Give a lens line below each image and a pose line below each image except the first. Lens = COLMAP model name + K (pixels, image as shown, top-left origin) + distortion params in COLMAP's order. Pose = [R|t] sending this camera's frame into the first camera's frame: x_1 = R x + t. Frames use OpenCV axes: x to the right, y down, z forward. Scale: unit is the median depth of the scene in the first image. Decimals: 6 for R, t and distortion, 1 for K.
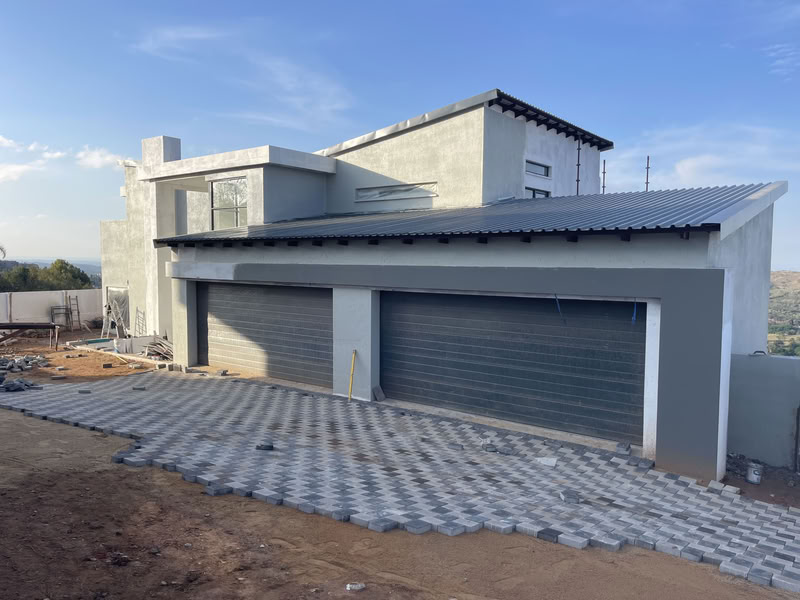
lens RADIAL K [[602.1, 0, 400.4], [0, 602.1, 296.3], [0, 0, 1]] dist [0.073117, -0.079639]
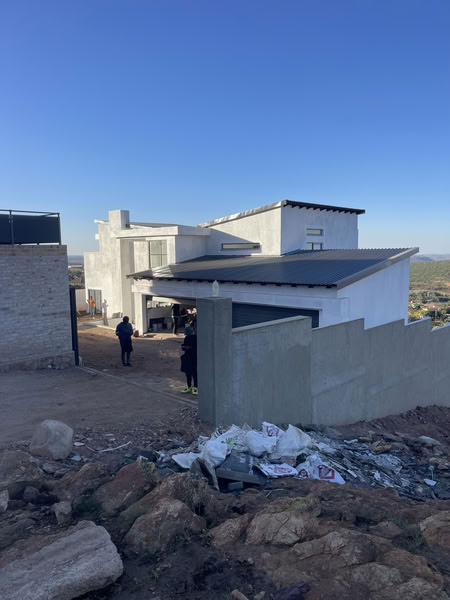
lens RADIAL K [[451.6, 0, 225.6], [0, 451.6, 302.3], [0, 0, 1]] dist [0.073117, -0.079639]
pose [[0.994464, -0.004847, -0.104963, 0.091587], [0.008512, 0.999369, 0.034491, -0.039394], [0.104730, -0.035193, 0.993878, -0.453265]]
